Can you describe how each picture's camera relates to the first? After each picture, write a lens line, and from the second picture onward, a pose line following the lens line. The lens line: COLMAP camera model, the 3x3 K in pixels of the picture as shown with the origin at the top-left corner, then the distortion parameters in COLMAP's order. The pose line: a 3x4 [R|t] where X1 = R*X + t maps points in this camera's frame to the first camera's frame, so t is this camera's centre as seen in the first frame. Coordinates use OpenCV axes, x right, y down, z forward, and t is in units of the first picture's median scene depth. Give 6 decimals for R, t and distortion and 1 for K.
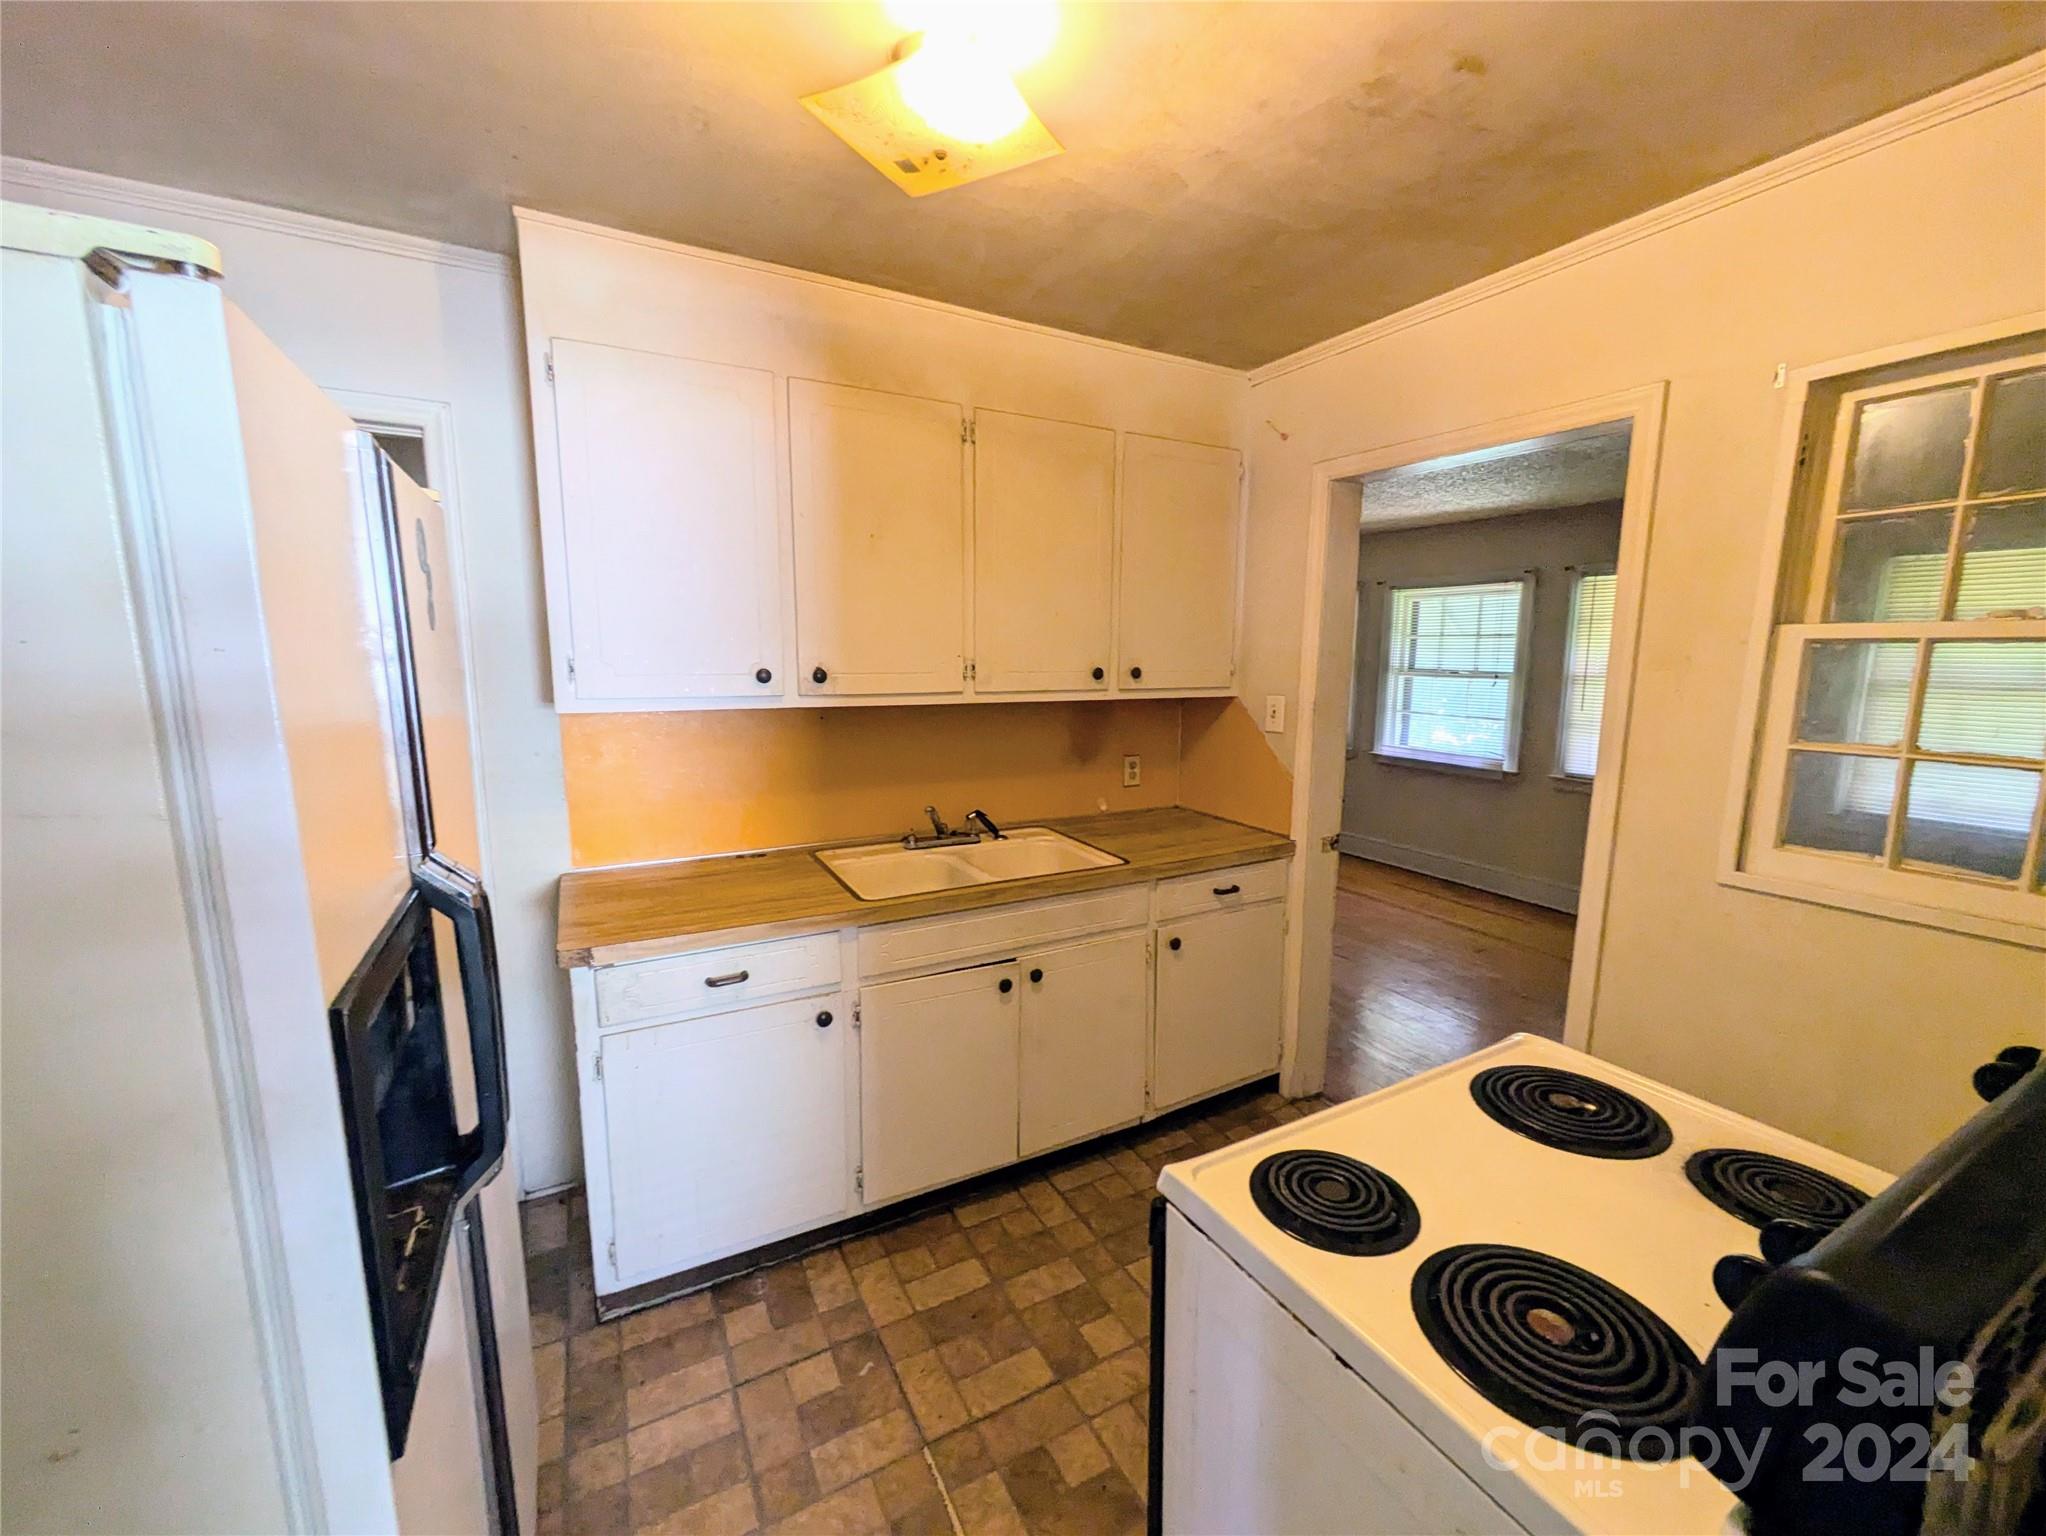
lens RADIAL K [[818.1, 0, 1027.5], [0, 818.1, 776.3], [0, 0, 1]] dist [0.007301, 0.000060]
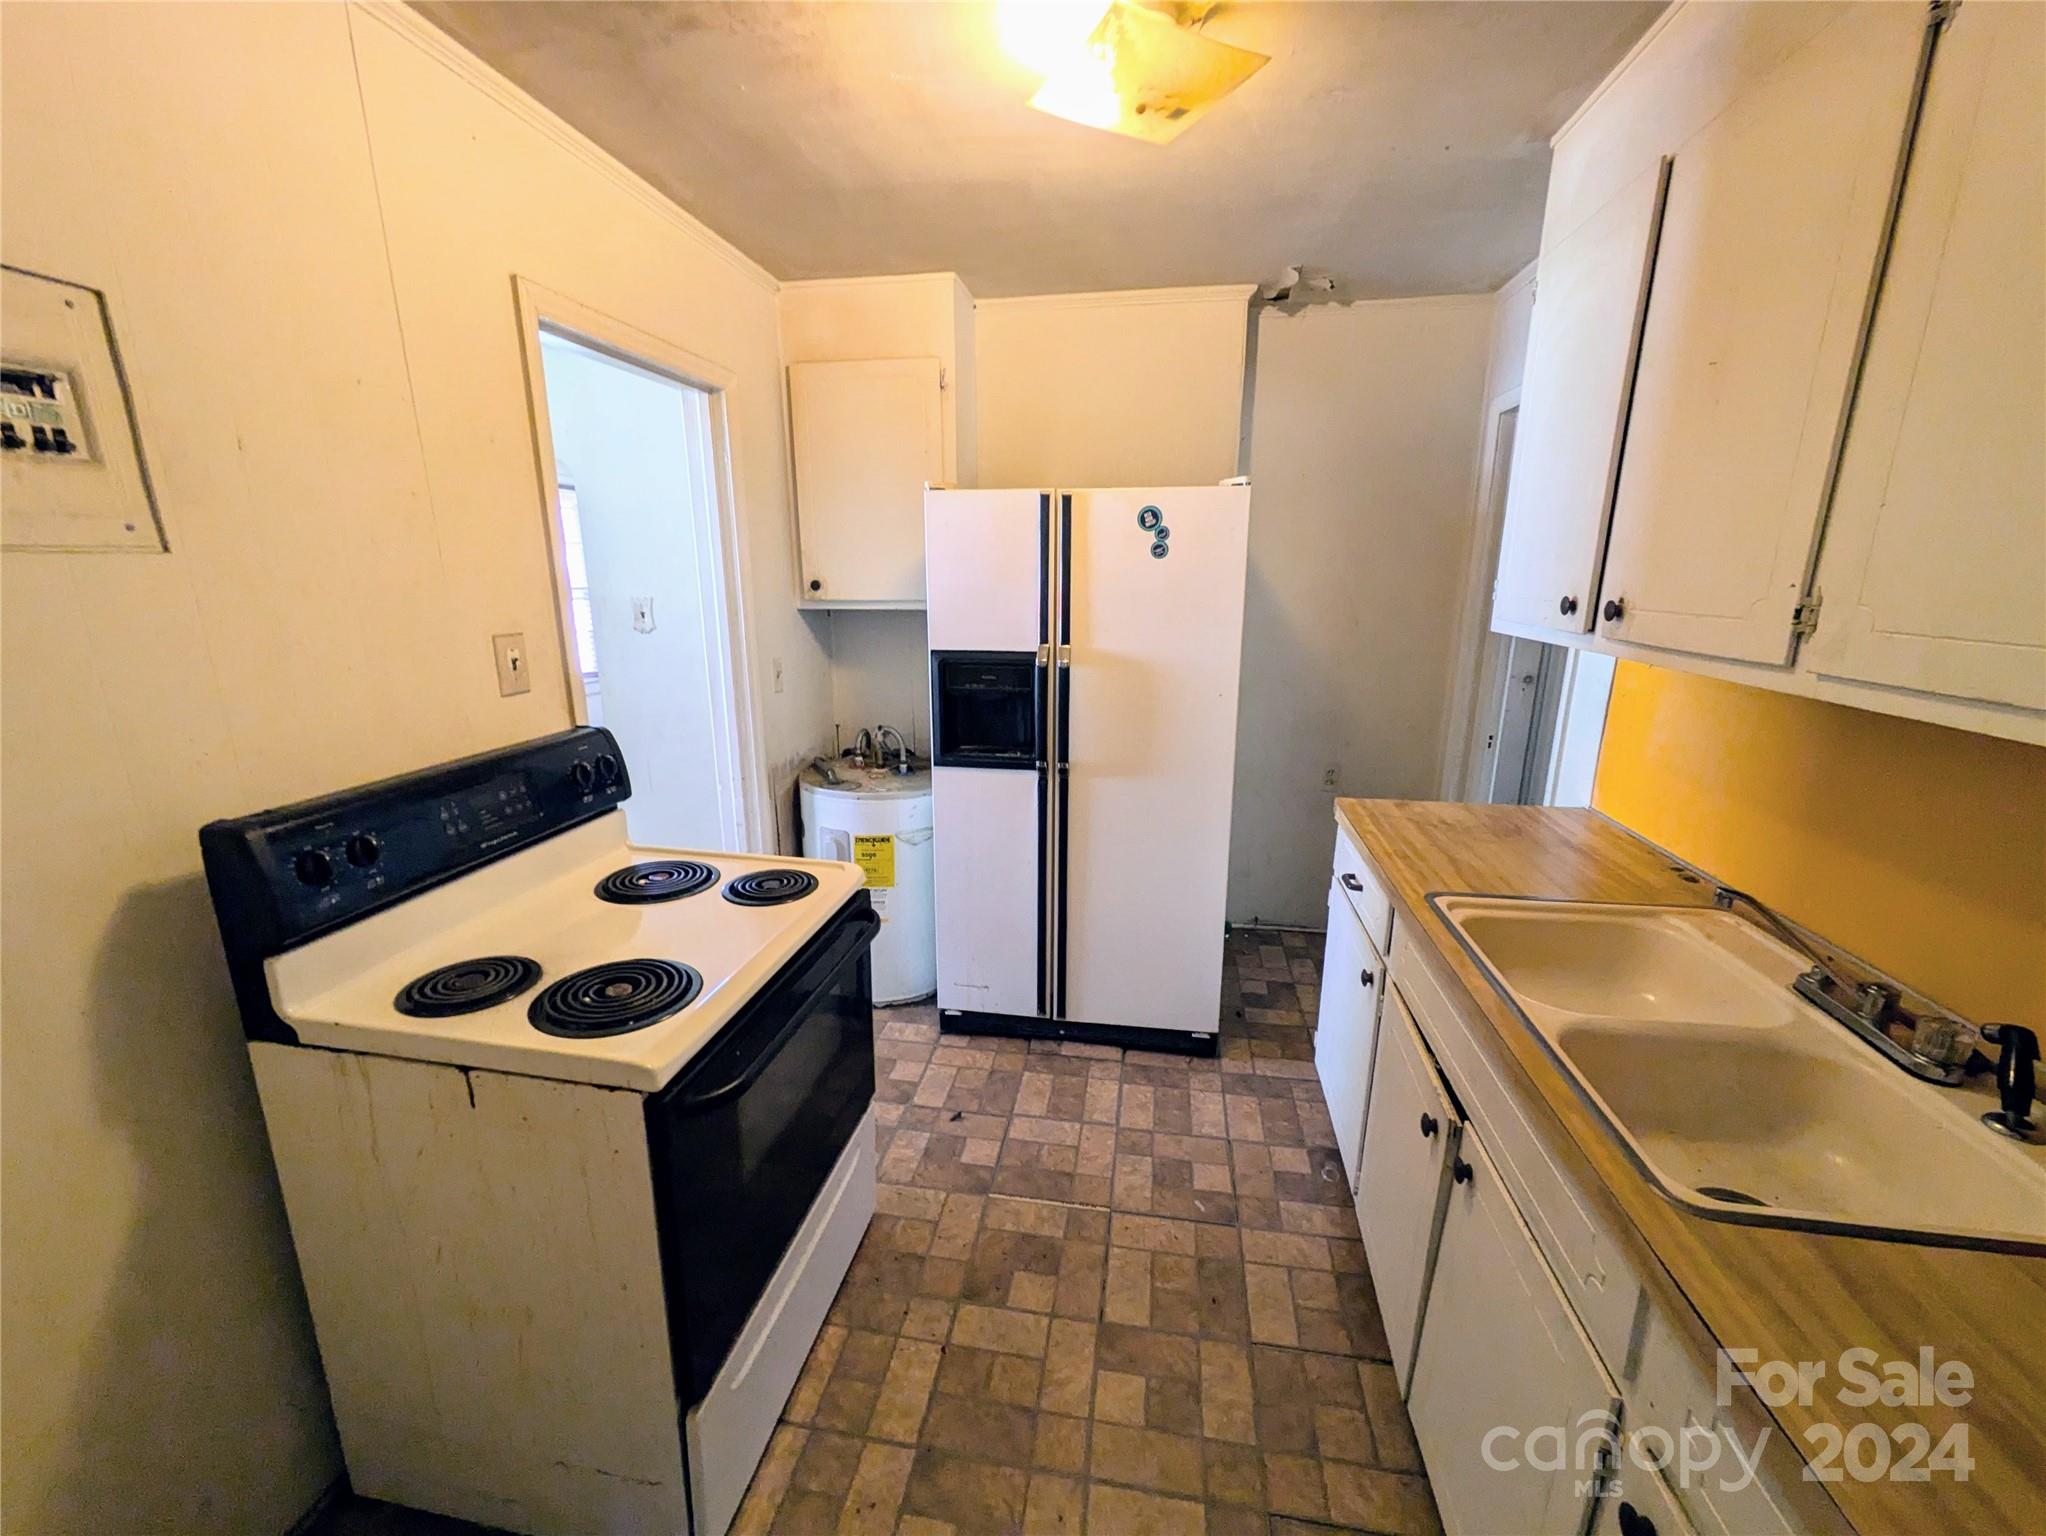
lens RADIAL K [[814.9, 0, 1023.0], [0, 814.9, 768.0], [0, 0, 1]] dist [0.006046, 0.000244]
pose [[-0.621241, 0.187081, -0.760960, 0.715022], [-0.120898, 0.936574, 0.328956, -0.200158], [0.774237, 0.296359, -0.559221, 1.268485]]
